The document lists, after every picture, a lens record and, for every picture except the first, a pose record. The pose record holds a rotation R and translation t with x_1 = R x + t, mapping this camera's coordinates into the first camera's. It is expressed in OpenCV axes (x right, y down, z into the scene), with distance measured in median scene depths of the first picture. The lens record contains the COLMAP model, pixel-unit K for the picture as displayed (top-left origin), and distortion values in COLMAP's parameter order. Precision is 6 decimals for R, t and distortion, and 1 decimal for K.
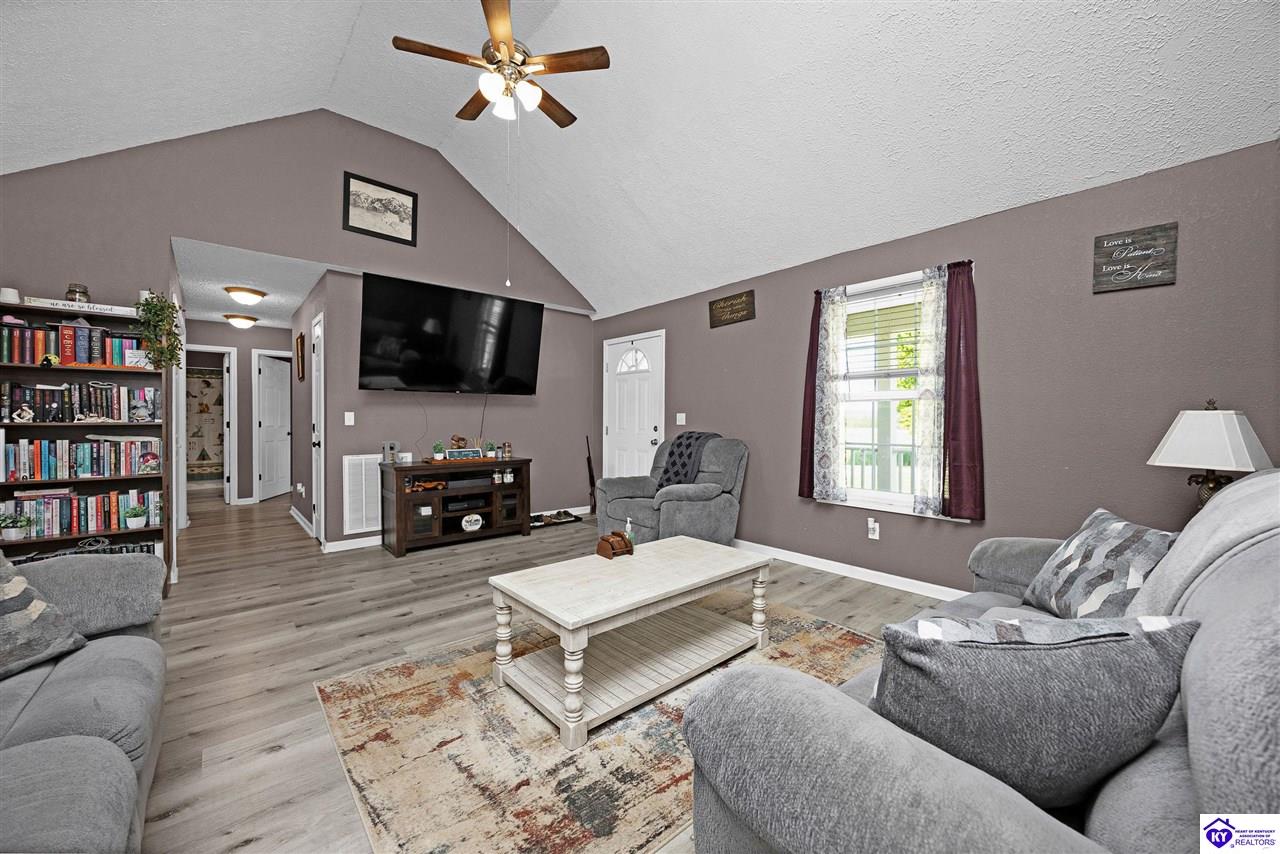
lens RADIAL K [[493.7, 0, 641.9], [0, 493.7, 425.1], [0, 0, 1]] dist [0.000138, -0.000321]
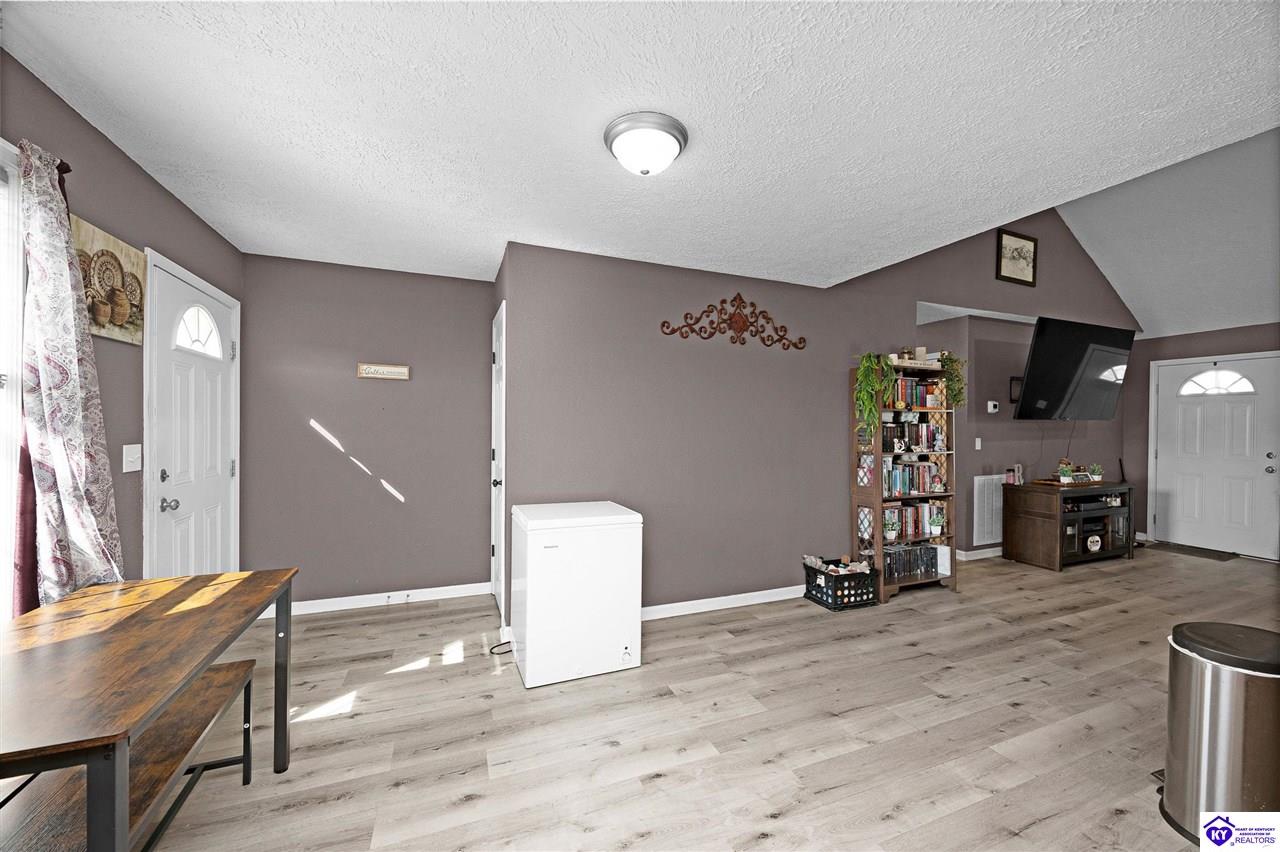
lens RADIAL K [[493.7, 0, 640.0], [0, 493.7, 426.2], [0, 0, 1]] dist [0.000138, -0.000321]
pose [[0.941573, 0.011674, -0.336606, -1.185389], [-0.009428, 0.999921, 0.008307, -0.069500], [0.336676, -0.004648, 0.941609, -0.425760]]
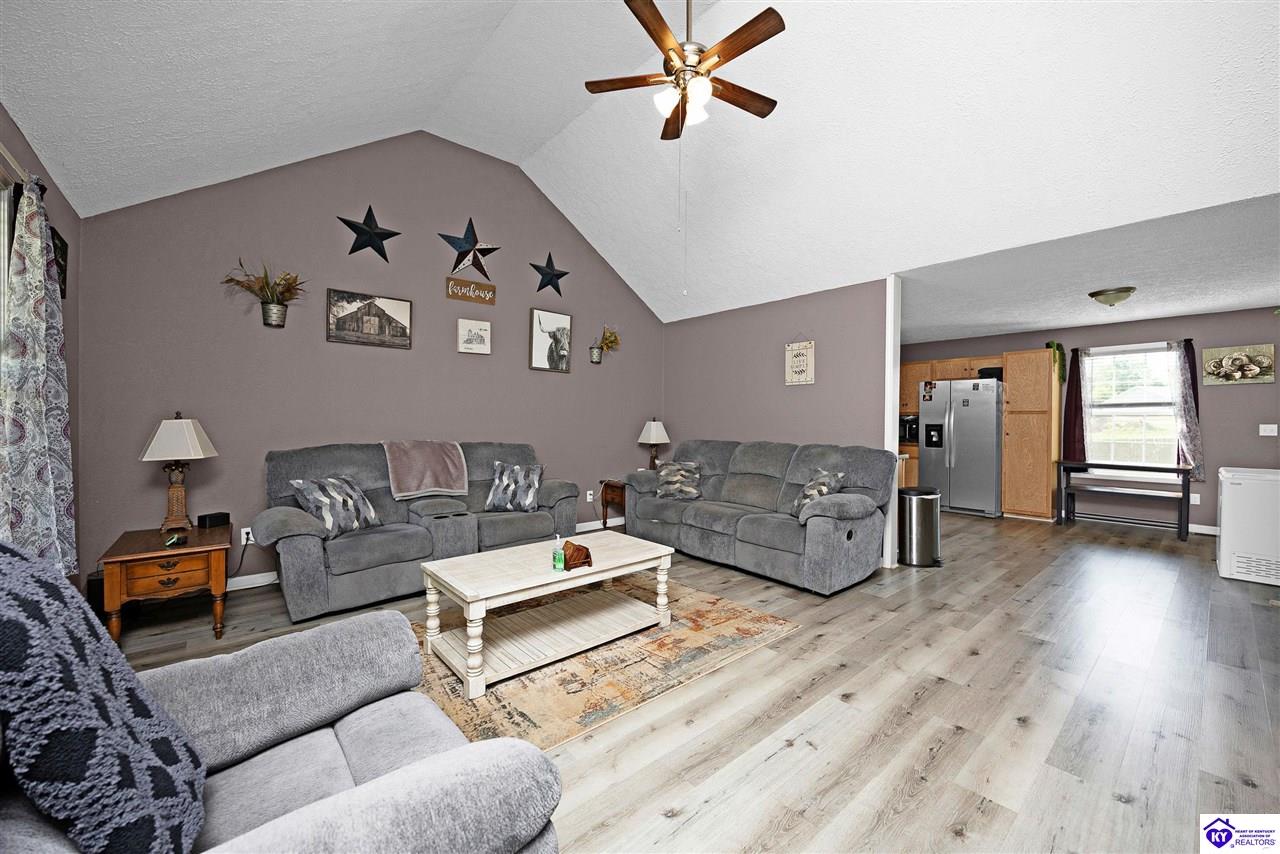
lens RADIAL K [[493.7, 0, 643.3], [0, 493.7, 423.0], [0, 0, 1]] dist [0.000138, -0.000321]
pose [[-0.999823, -0.009166, 0.016409, -0.151972], [-0.008970, 0.999888, 0.011997, -0.029518], [-0.016517, 0.011848, -0.999793, 1.453869]]
